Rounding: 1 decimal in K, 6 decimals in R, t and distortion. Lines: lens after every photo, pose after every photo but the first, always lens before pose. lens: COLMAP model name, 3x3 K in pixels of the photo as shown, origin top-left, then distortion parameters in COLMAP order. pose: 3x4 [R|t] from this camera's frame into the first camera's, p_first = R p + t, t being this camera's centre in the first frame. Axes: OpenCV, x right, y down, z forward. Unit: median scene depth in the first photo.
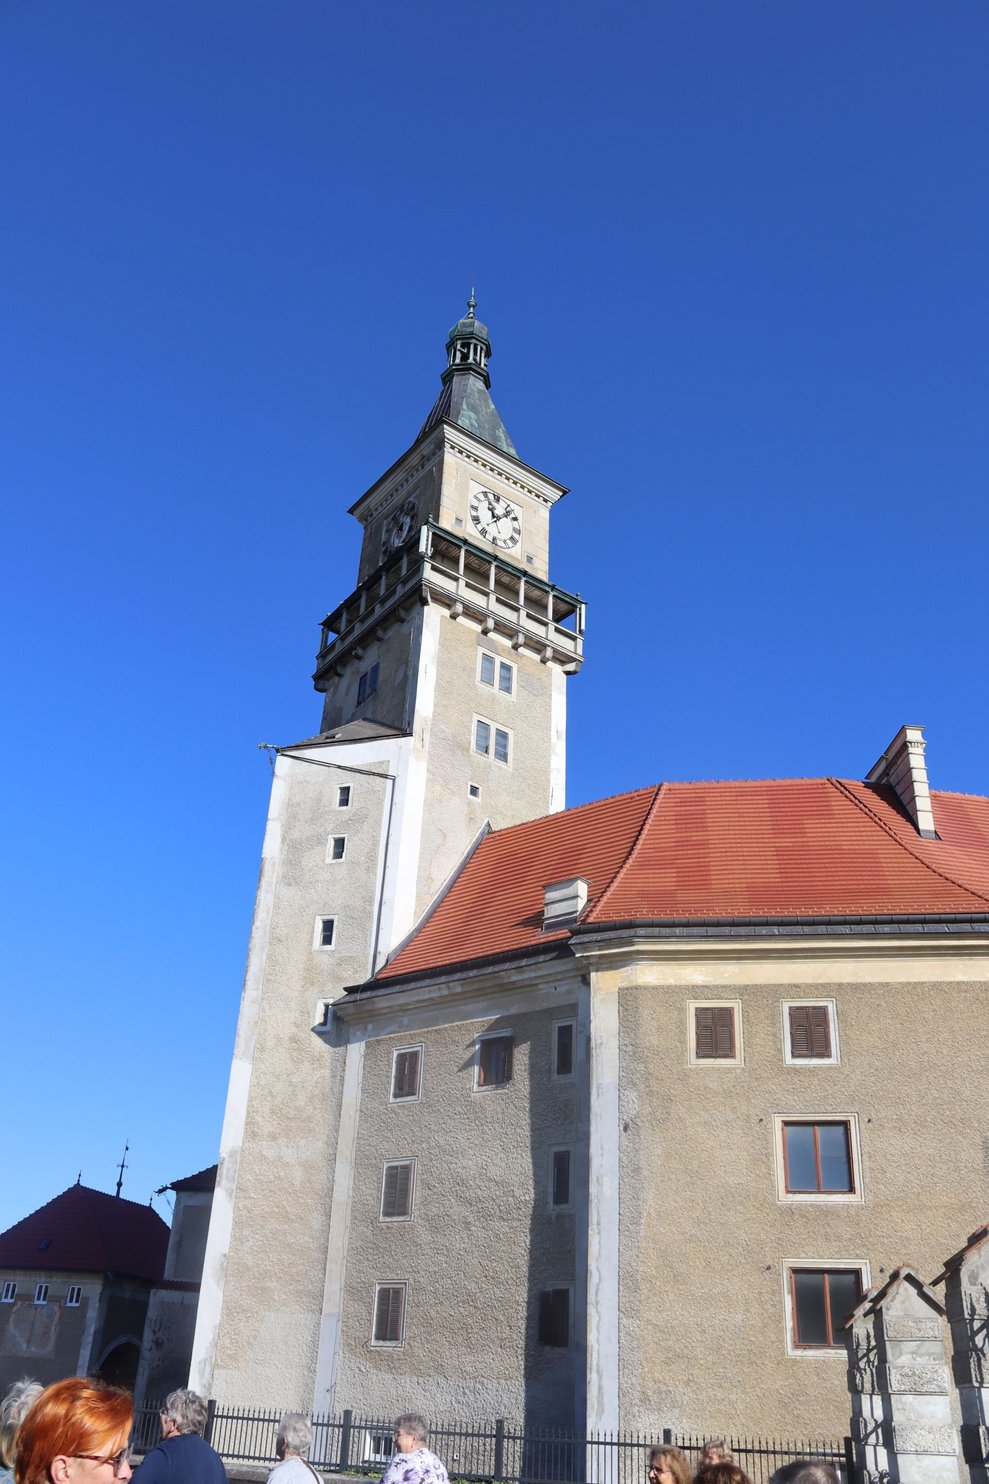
lens RADIAL K [[1165.2, 0, 538.6], [0, 1165.2, 740.3], [0, 0, 1]] dist [-0.094874, 0.009776]
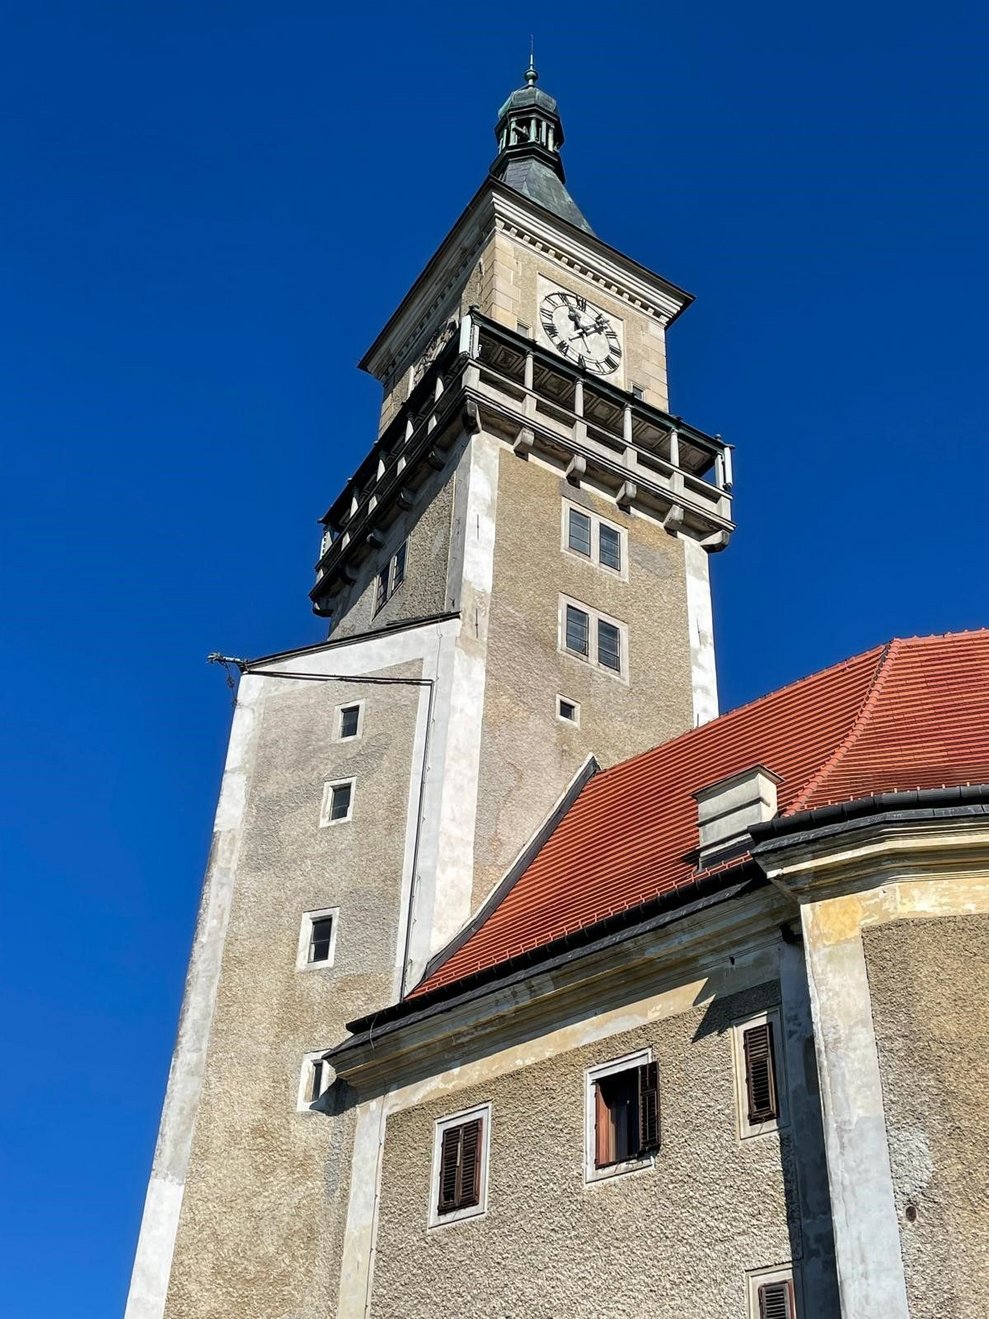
lens RADIAL K [[1486.3, 0, 535.3], [0, 1486.3, 692.8], [0, 0, 1]] dist [0.183873, -0.357111]
pose [[0.994486, -0.064631, -0.082581, -0.007635], [0.052604, 0.988707, -0.140323, 0.141330], [0.090717, 0.135205, 0.986656, 0.240365]]
